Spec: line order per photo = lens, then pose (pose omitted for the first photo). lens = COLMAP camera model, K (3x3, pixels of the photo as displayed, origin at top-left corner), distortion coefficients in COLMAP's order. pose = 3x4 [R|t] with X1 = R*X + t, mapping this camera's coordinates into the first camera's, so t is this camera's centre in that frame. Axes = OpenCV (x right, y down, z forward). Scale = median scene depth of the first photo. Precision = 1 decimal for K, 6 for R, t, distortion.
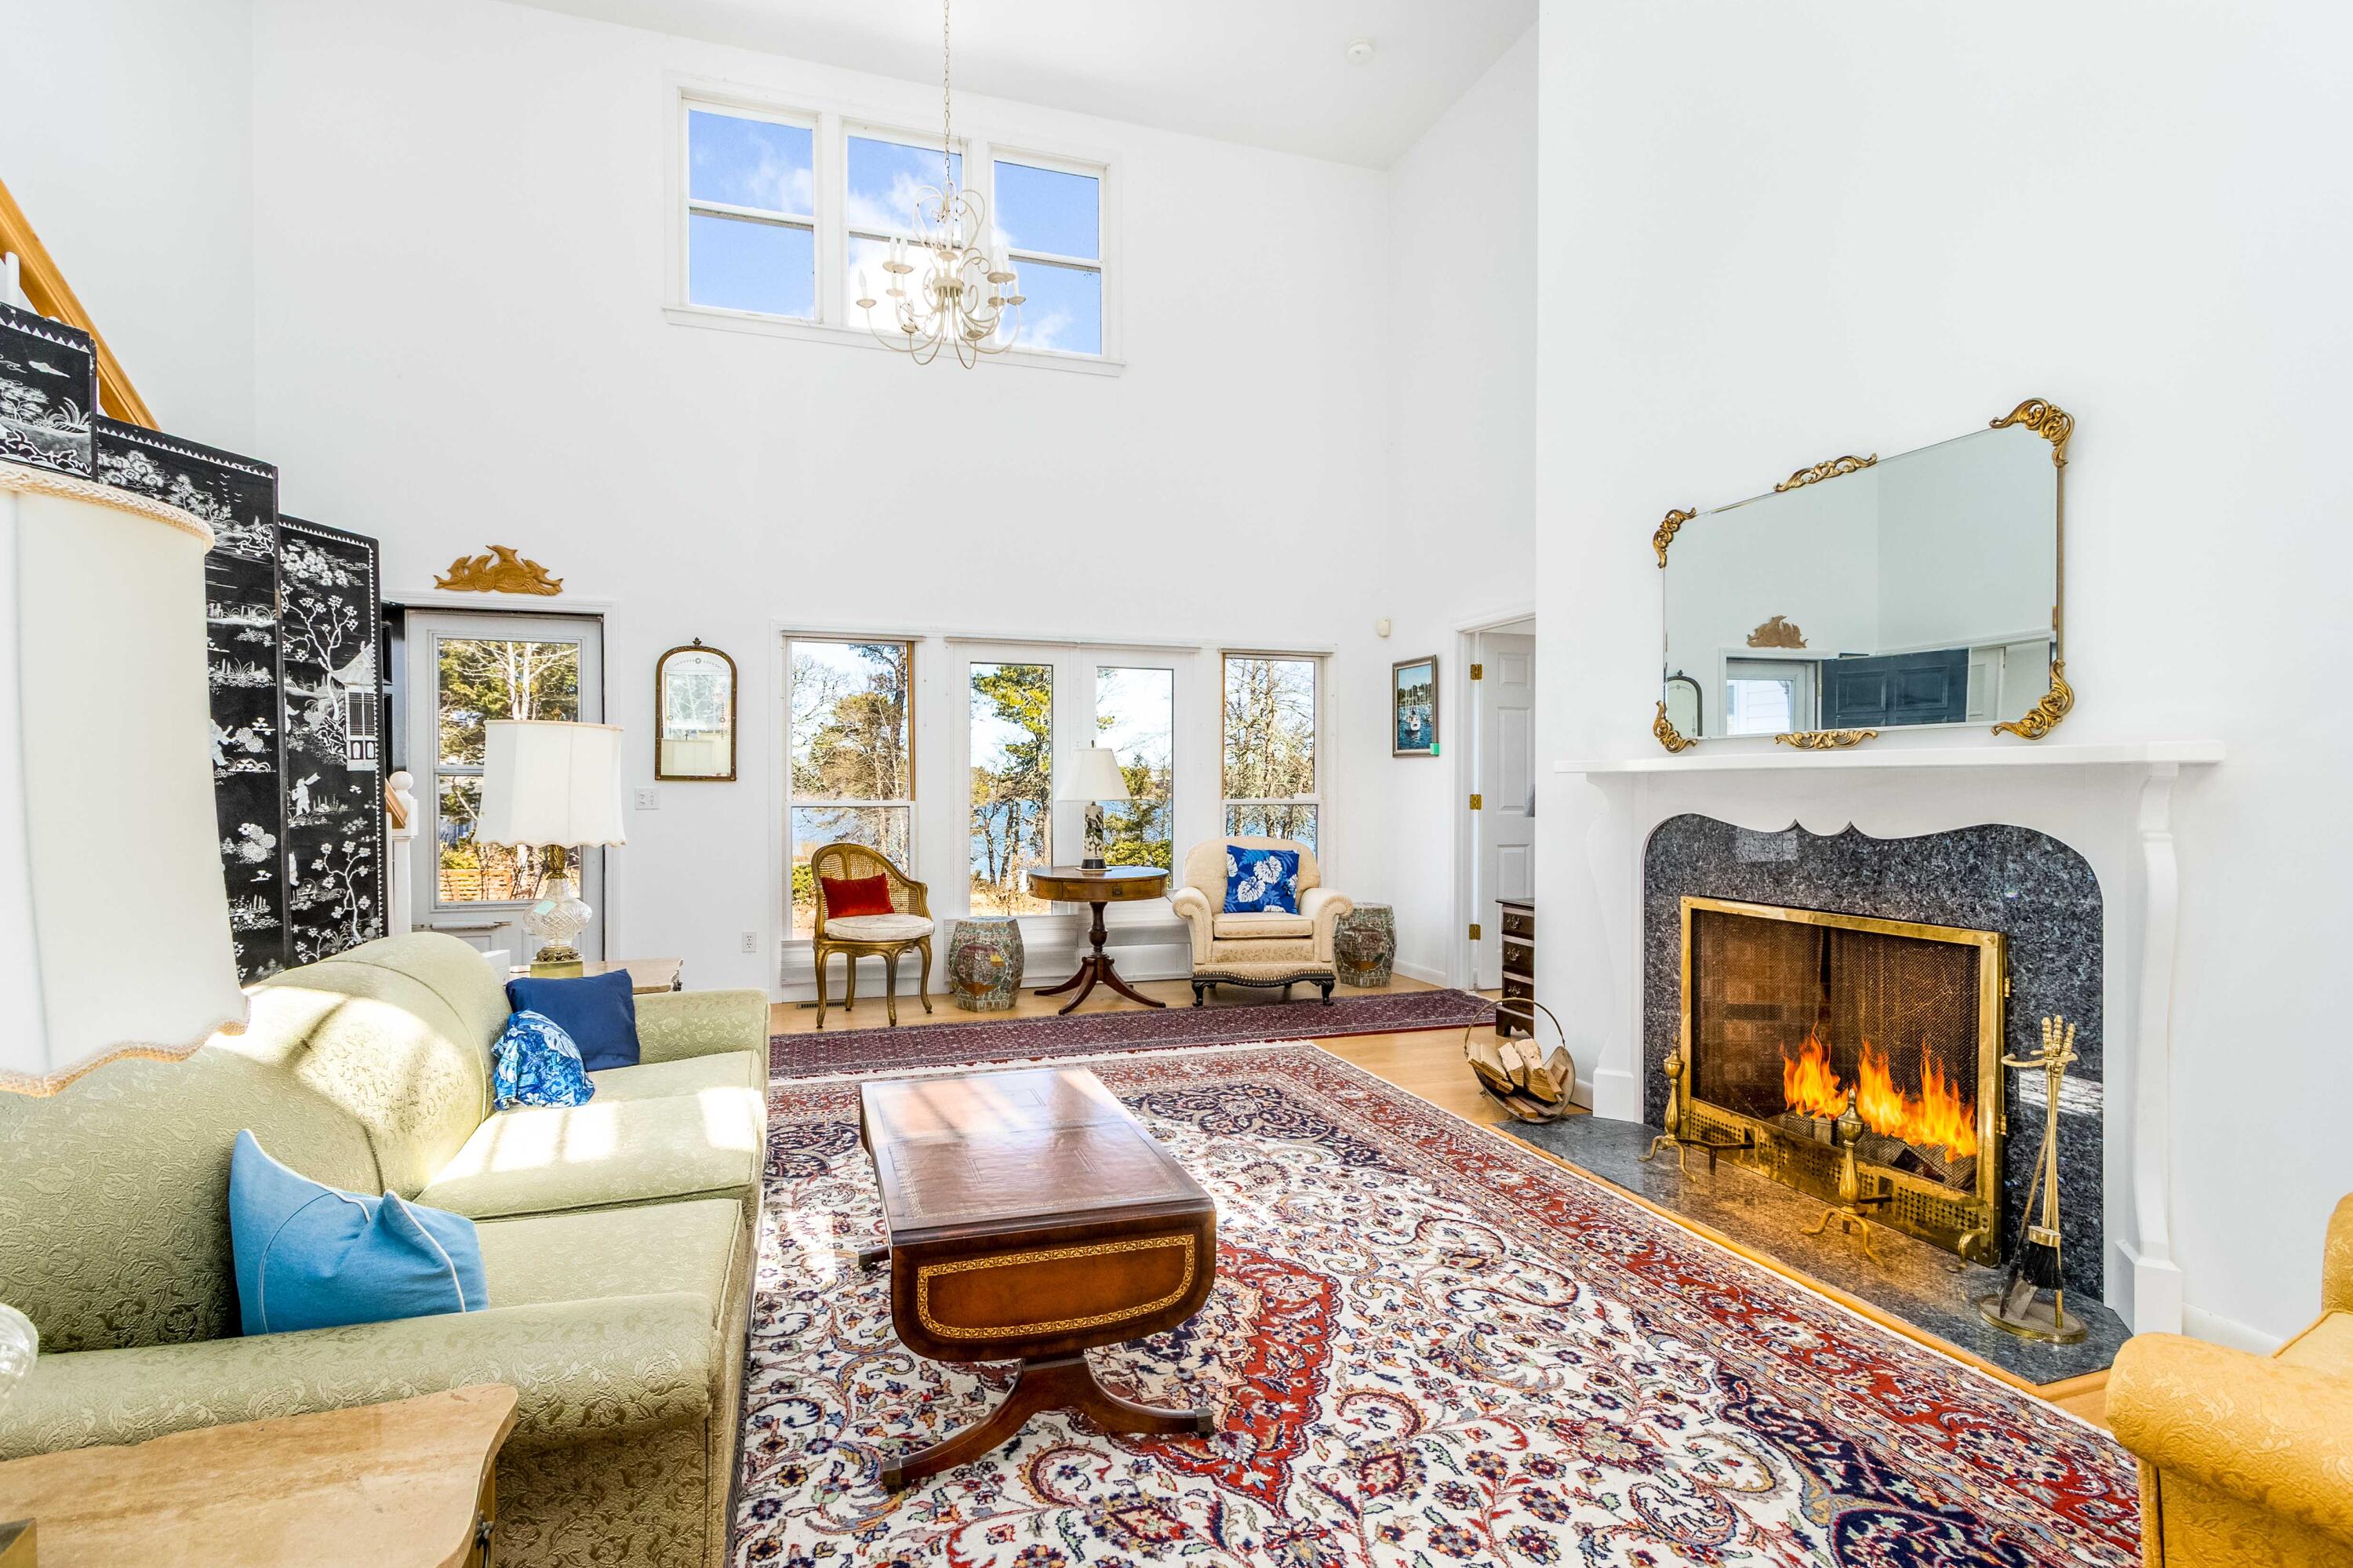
lens RADIAL K [[1106.3, 0, 1129.4], [0, 1106.3, 792.5], [0, 0, 1]] dist [0.000781, -0.000262]
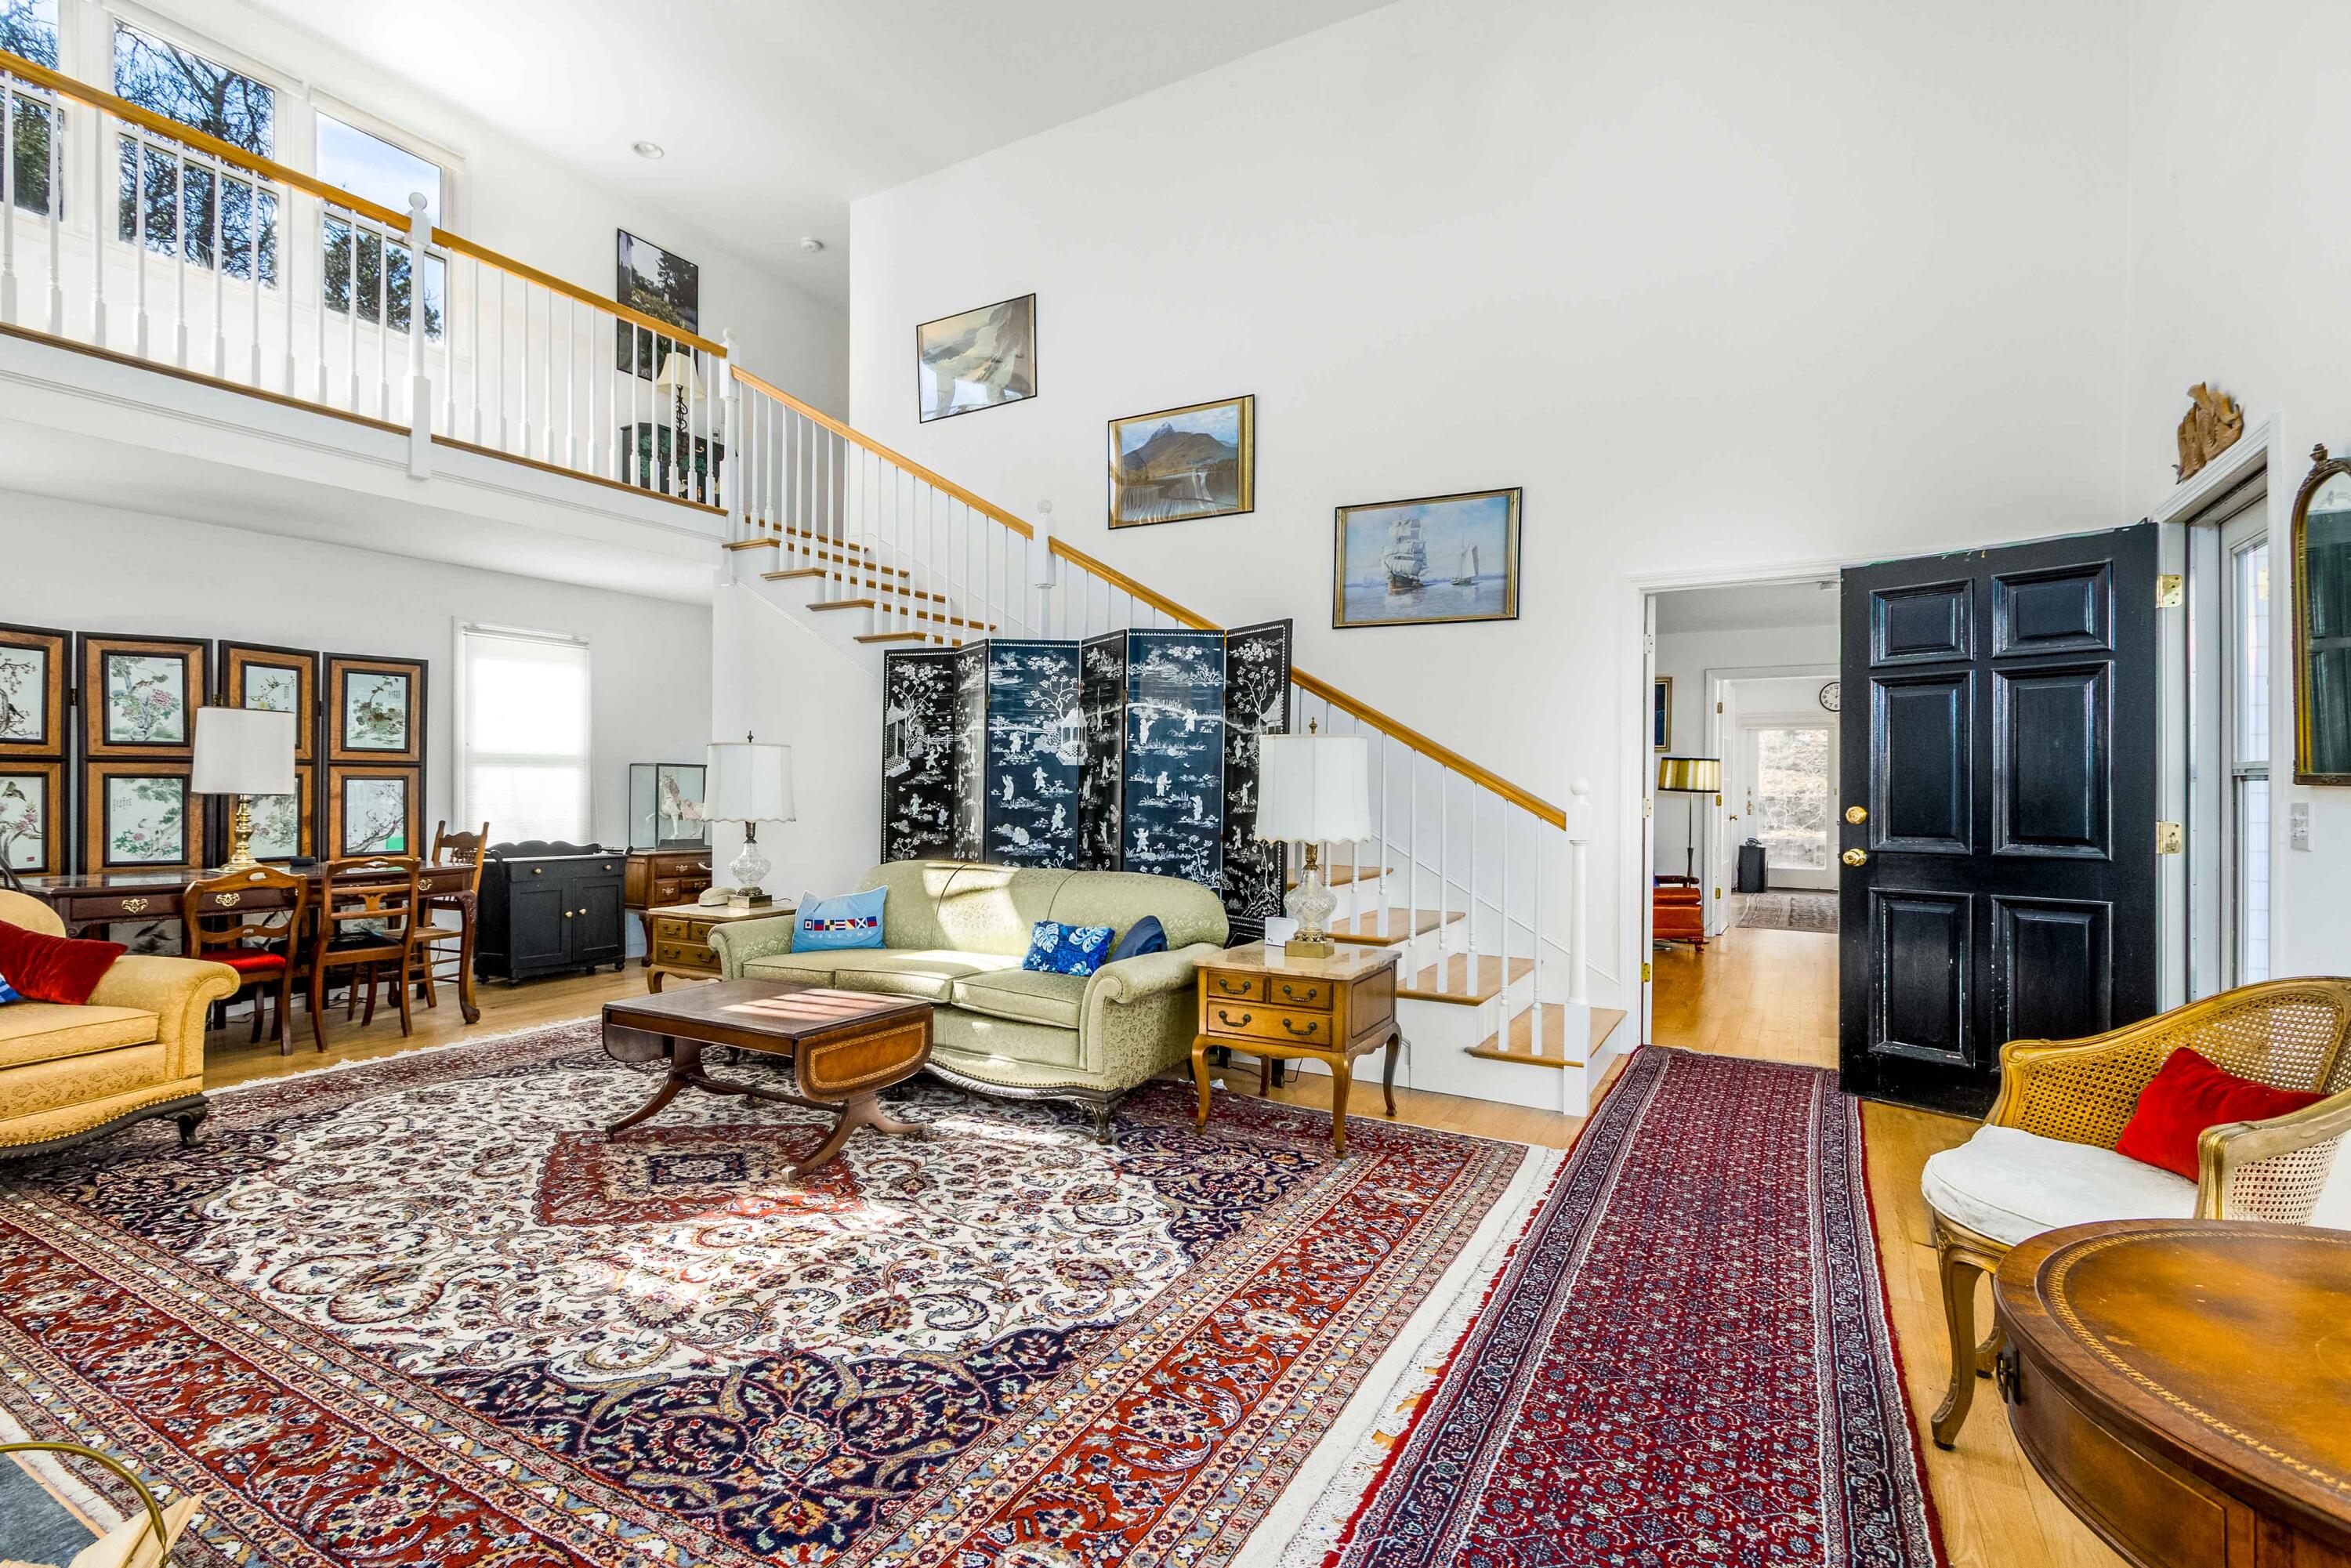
lens RADIAL K [[1092.8, 0, 1168.6], [0, 1092.8, 784.6], [0, 0, 1]] dist [0.003444, -0.000266]
pose [[-0.733709, -0.003965, -0.679452, 0.428714], [-0.011208, 0.999918, 0.006268, -0.019431], [0.679371, 0.012214, -0.733693, 2.026244]]
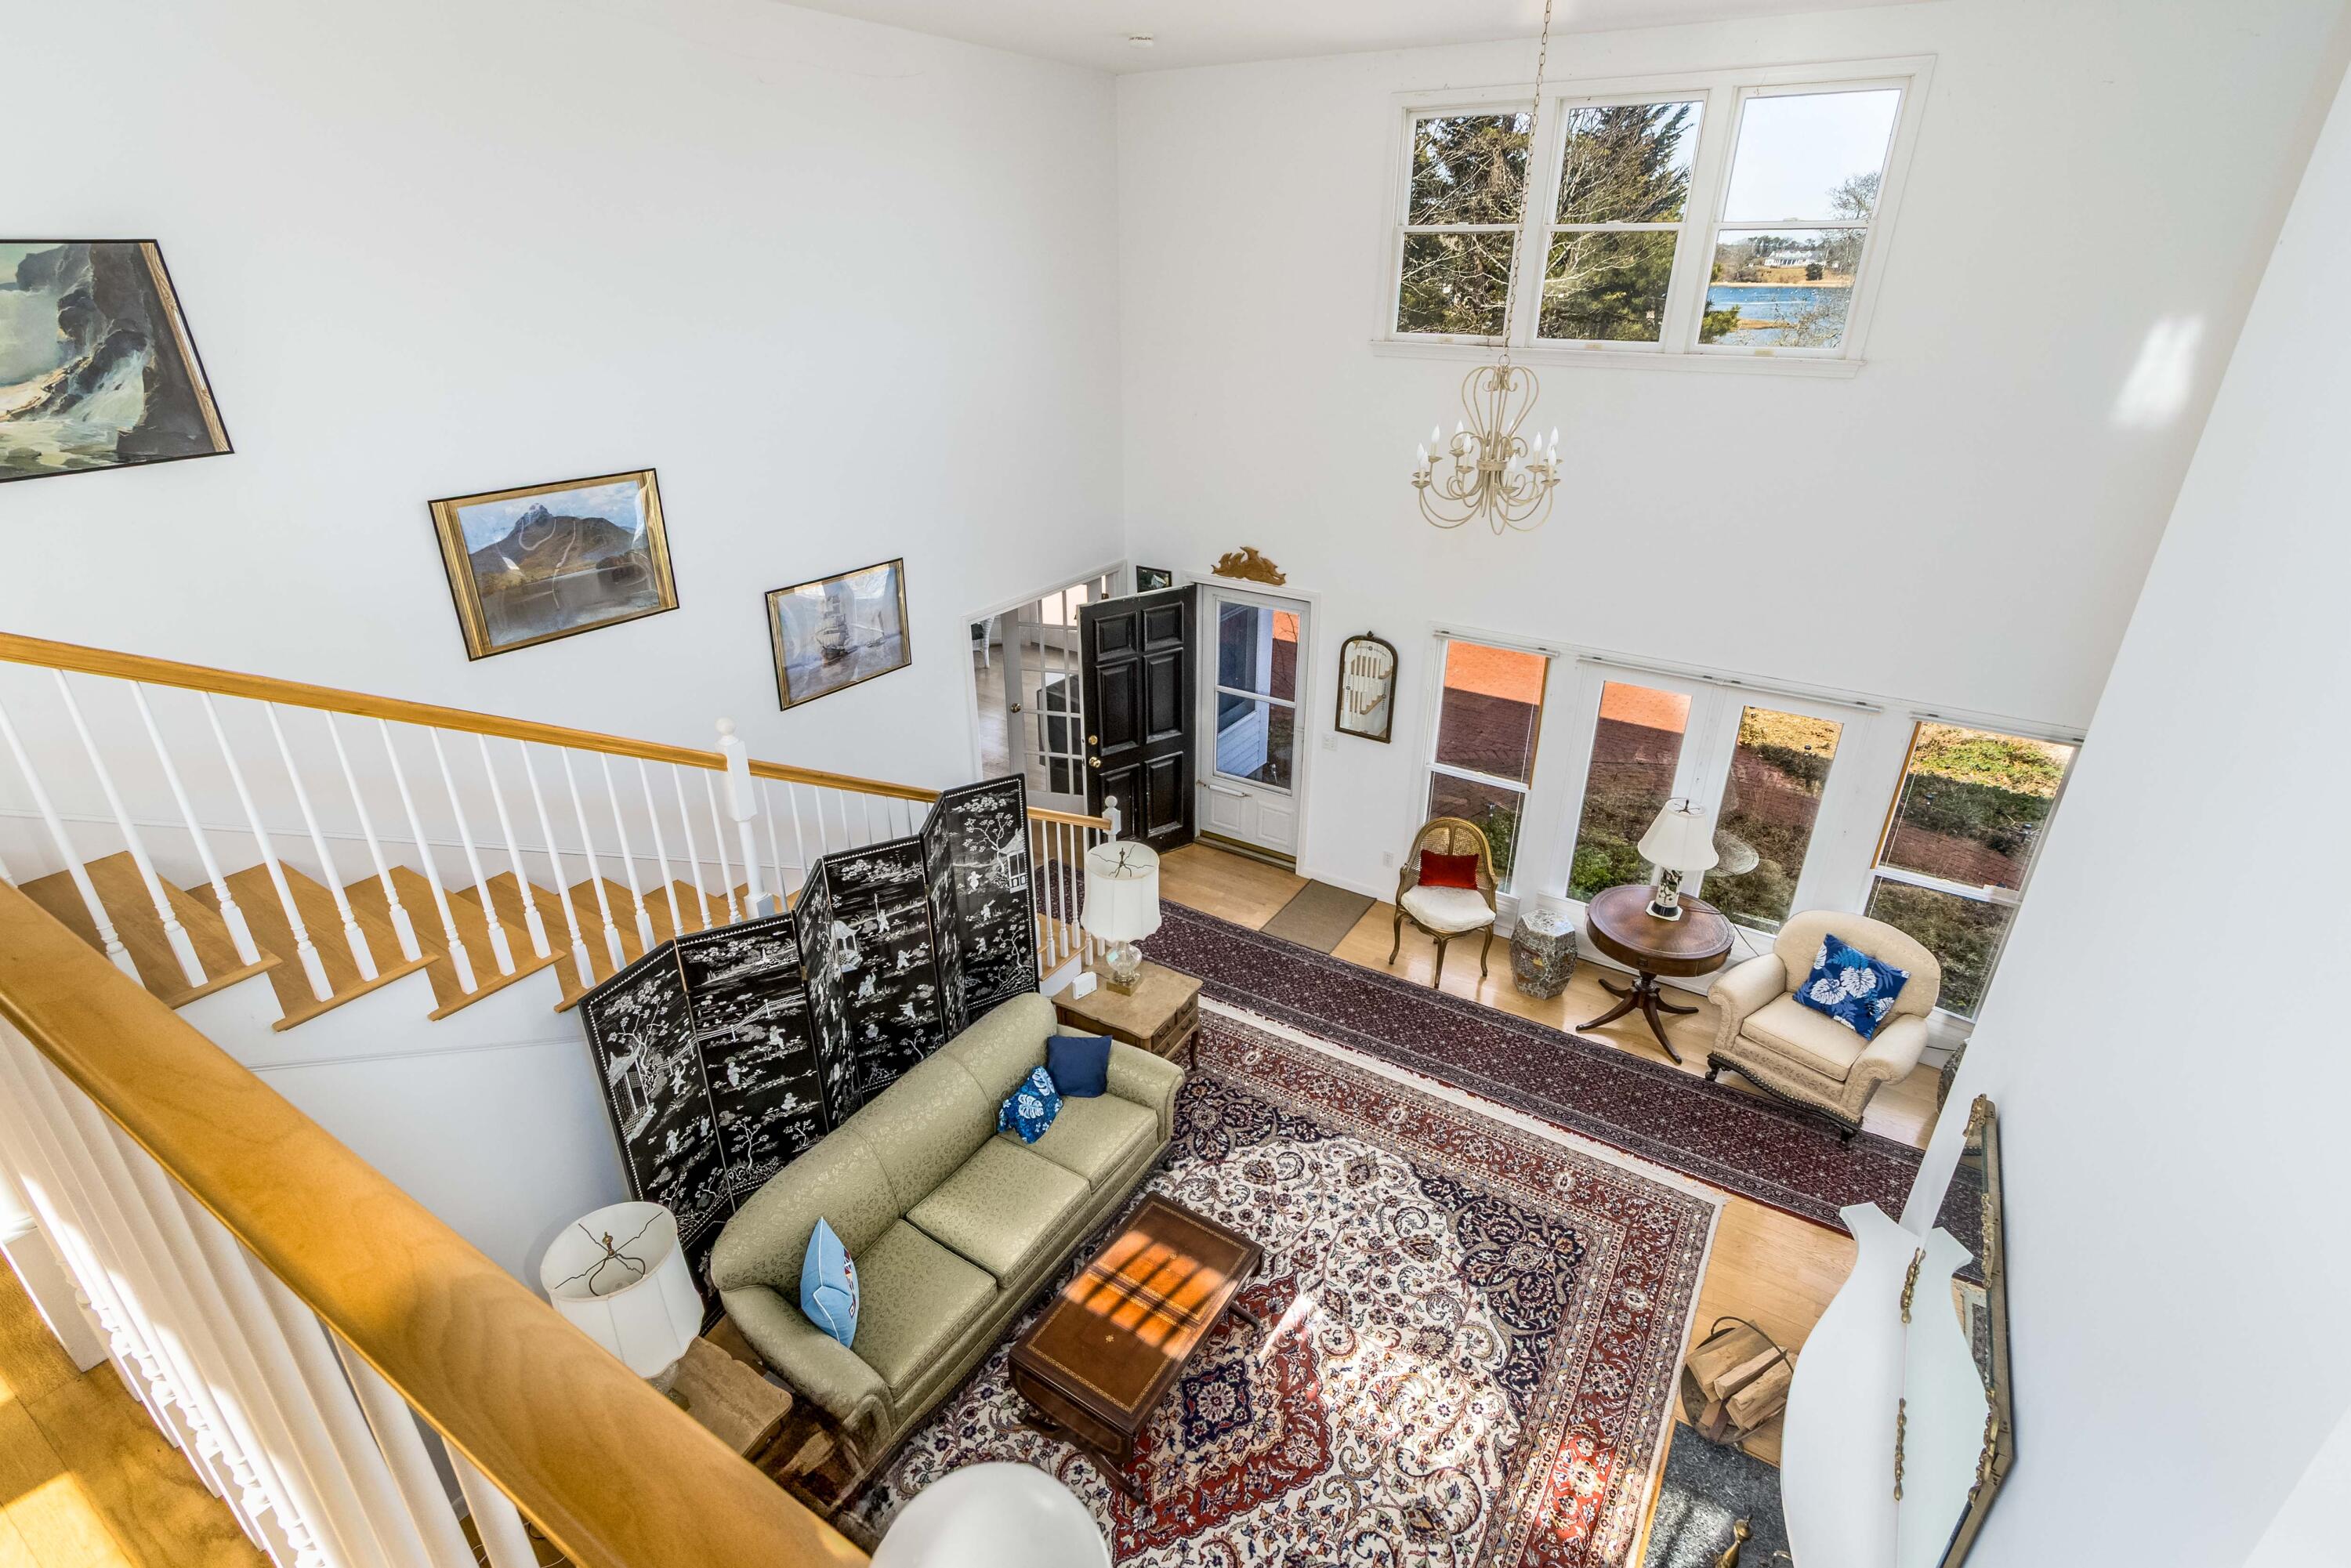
lens RADIAL K [[1092.8, 0, 1168.6], [0, 1092.8, 784.6], [0, 0, 1]] dist [0.003444, -0.000266]
pose [[0.642054, 0.325057, -0.694337, 0.728331], [-0.005710, 0.907668, 0.419649, -0.990983], [0.766638, -0.265473, 0.584628, 0.150147]]
